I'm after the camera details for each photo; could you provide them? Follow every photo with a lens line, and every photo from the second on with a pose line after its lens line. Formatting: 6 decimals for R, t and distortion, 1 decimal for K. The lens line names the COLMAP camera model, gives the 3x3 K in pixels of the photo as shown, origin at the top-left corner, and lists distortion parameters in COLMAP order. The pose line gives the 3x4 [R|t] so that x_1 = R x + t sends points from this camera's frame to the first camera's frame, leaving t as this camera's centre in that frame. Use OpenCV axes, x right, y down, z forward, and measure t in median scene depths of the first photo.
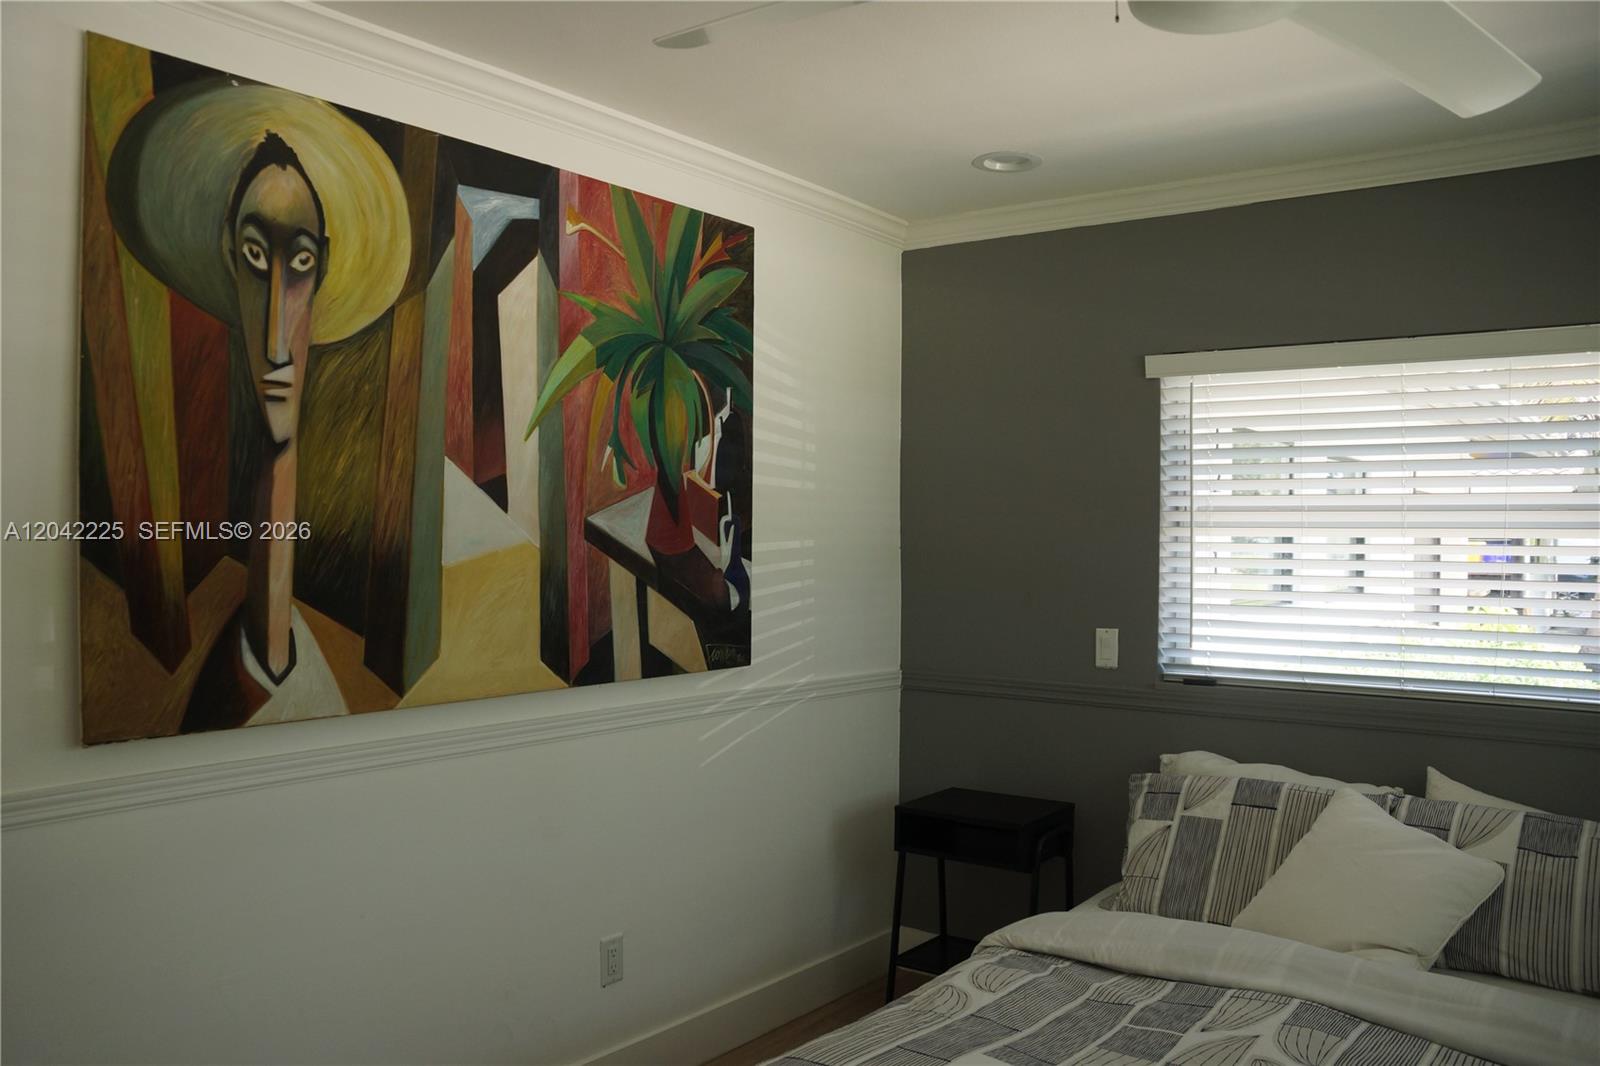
lens RADIAL K [[1266.7, 0, 797.5], [0, 1266.7, 530.6], [0, 0, 1]] dist [-0.166360, 0.087796]
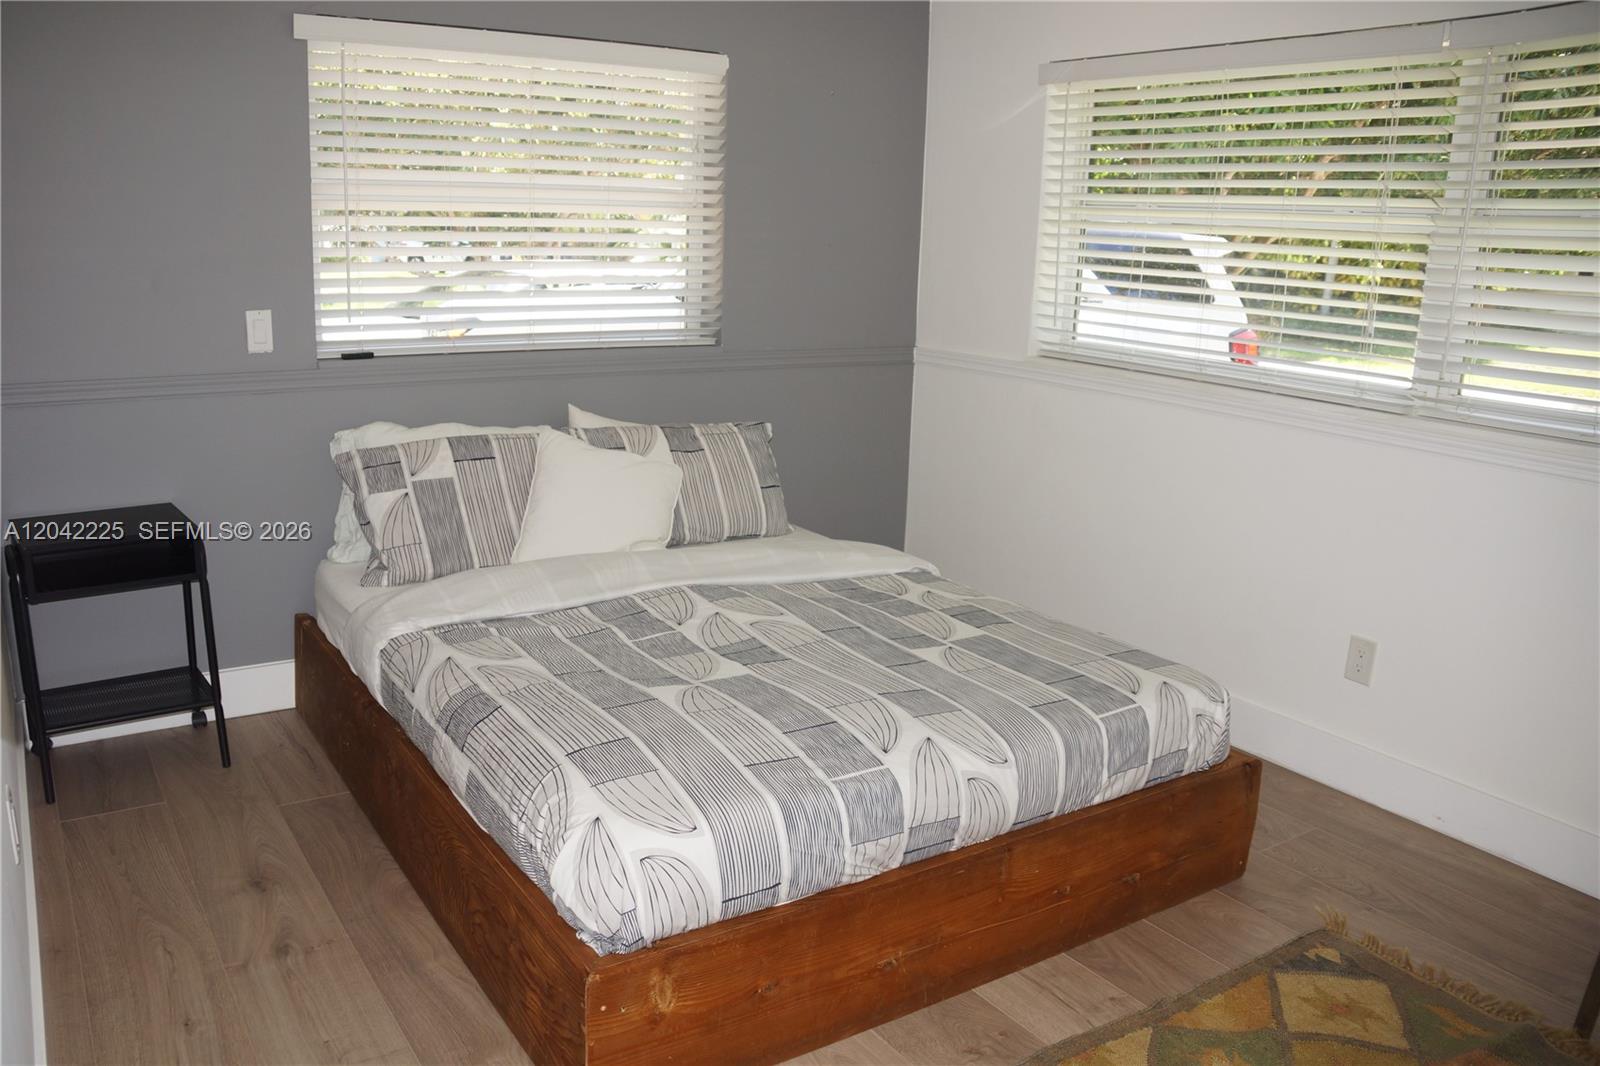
lens RADIAL K [[1266.7, 0, 796.3], [0, 1266.7, 538.4], [0, 0, 1]] dist [-0.166360, 0.087796]
pose [[0.337754, -0.226580, 0.913556, -0.550908], [-0.026057, 0.967970, 0.249709, 0.004403], [-0.940874, -0.108145, 0.321032, 0.348038]]
